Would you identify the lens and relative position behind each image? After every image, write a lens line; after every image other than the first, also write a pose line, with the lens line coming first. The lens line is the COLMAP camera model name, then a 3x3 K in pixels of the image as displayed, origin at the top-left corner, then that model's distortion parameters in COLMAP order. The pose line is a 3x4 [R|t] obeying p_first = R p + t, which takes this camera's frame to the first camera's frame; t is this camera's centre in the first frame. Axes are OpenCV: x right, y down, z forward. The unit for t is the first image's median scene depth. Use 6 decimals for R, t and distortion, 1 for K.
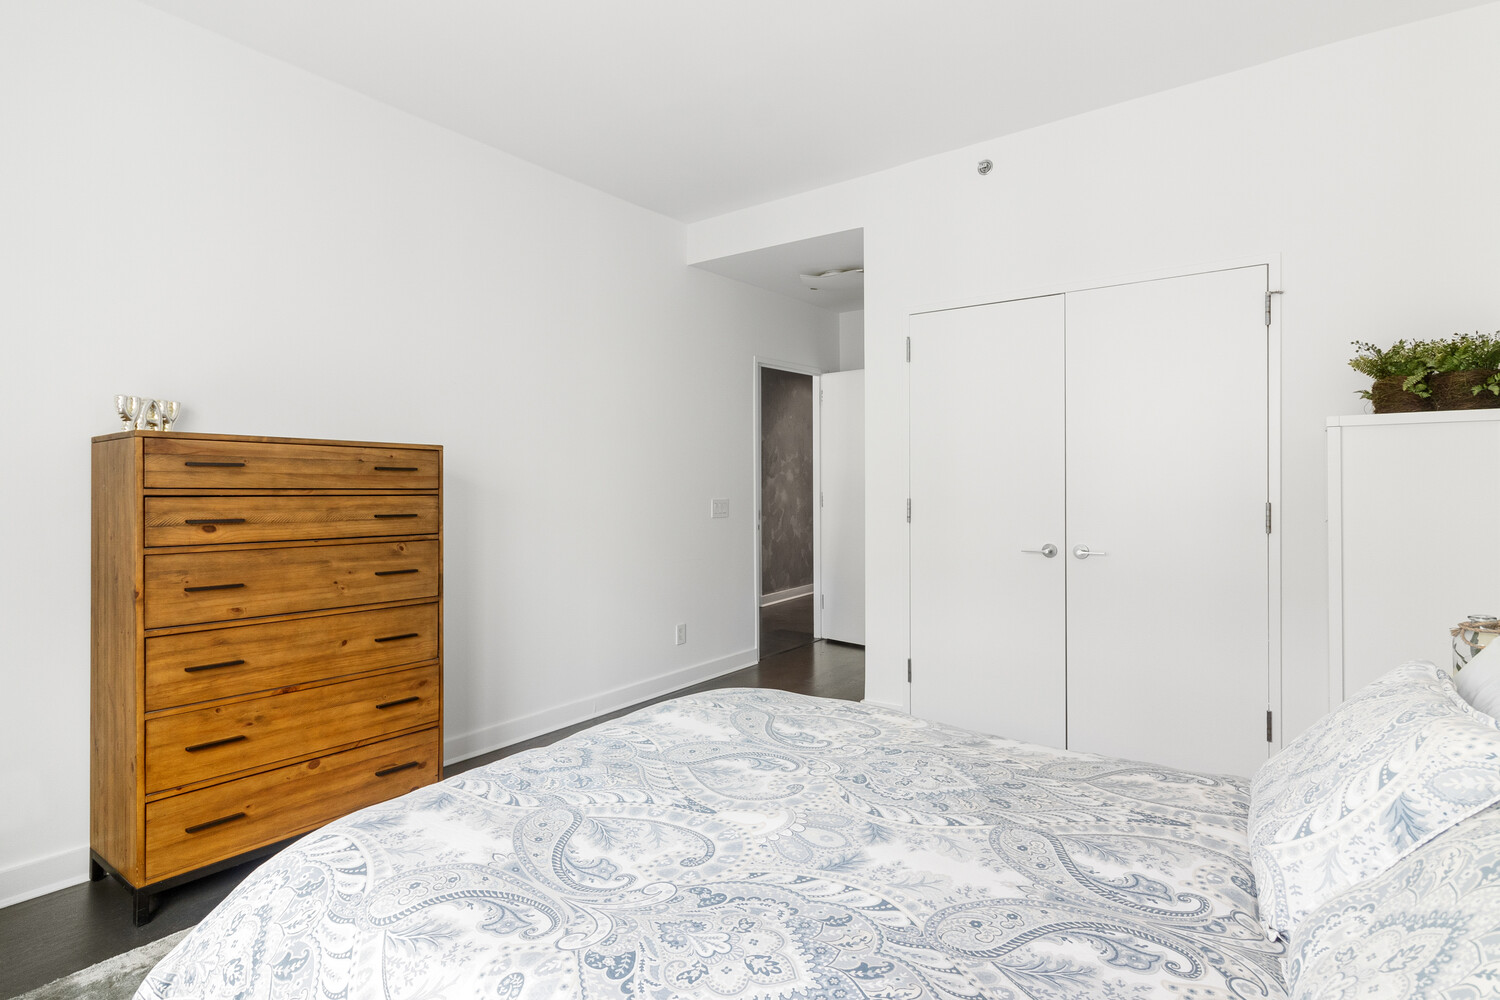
lens RADIAL K [[751.0, 0, 748.2], [0, 751.0, 486.8], [0, 0, 1]] dist [-0.001231, -0.000186]
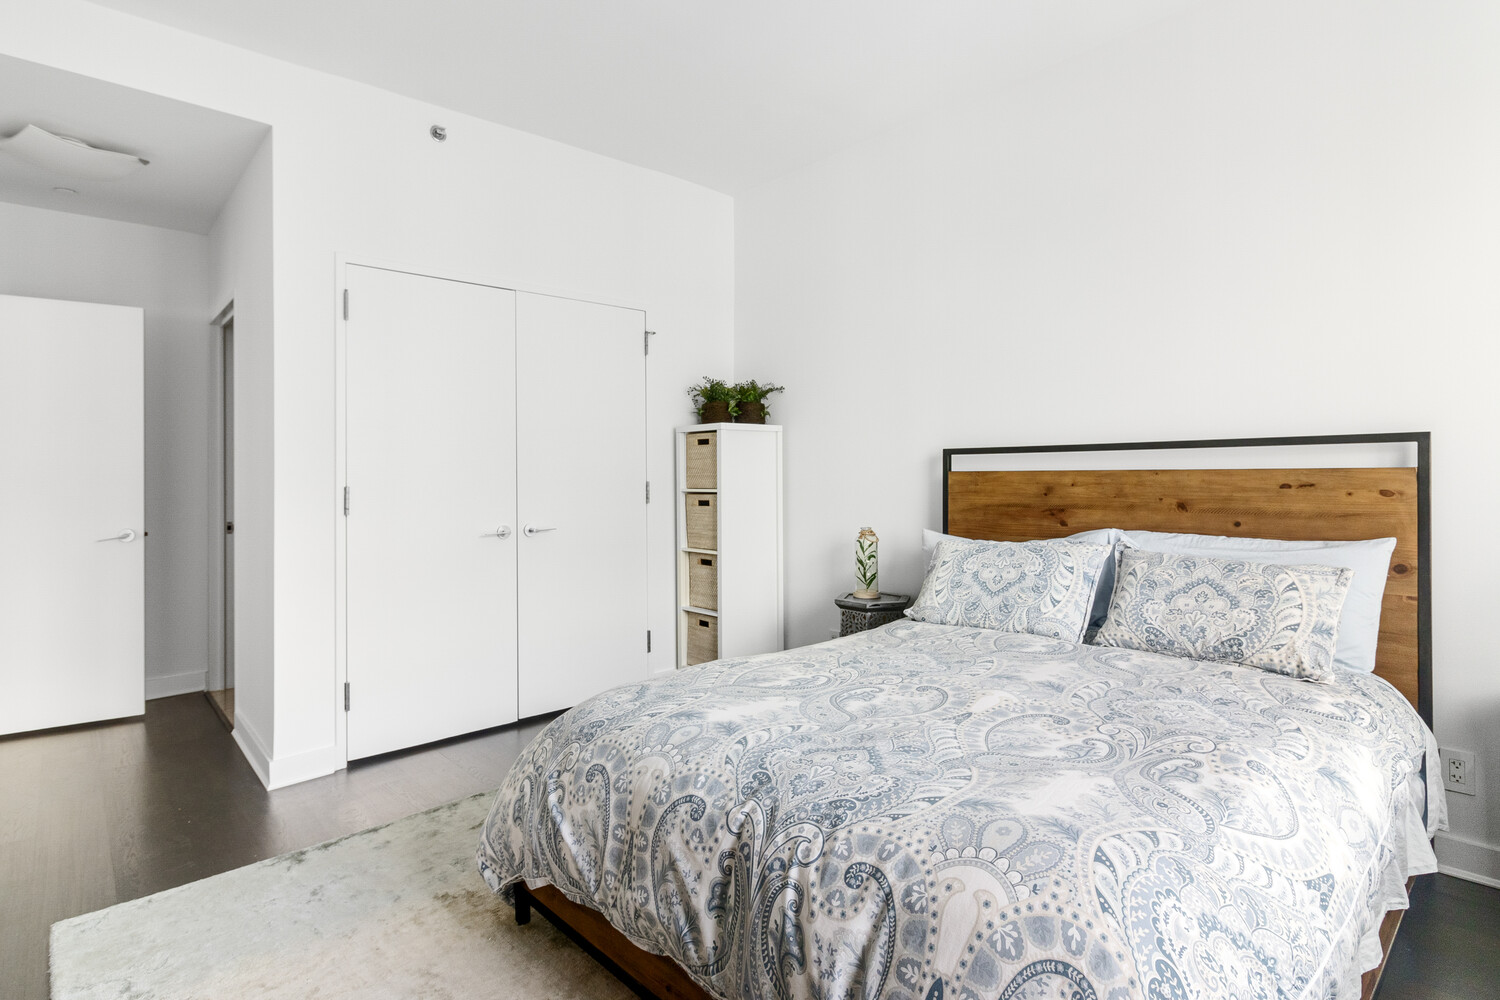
lens RADIAL K [[751.0, 0, 725.4], [0, 751.0, 487.3], [0, 0, 1]] dist [-0.001231, -0.000186]
pose [[0.233683, -0.011363, 0.972246, -1.246459], [0.021509, 0.999747, 0.006515, 0.050869], [-0.972075, 0.019390, 0.233869, 1.040756]]
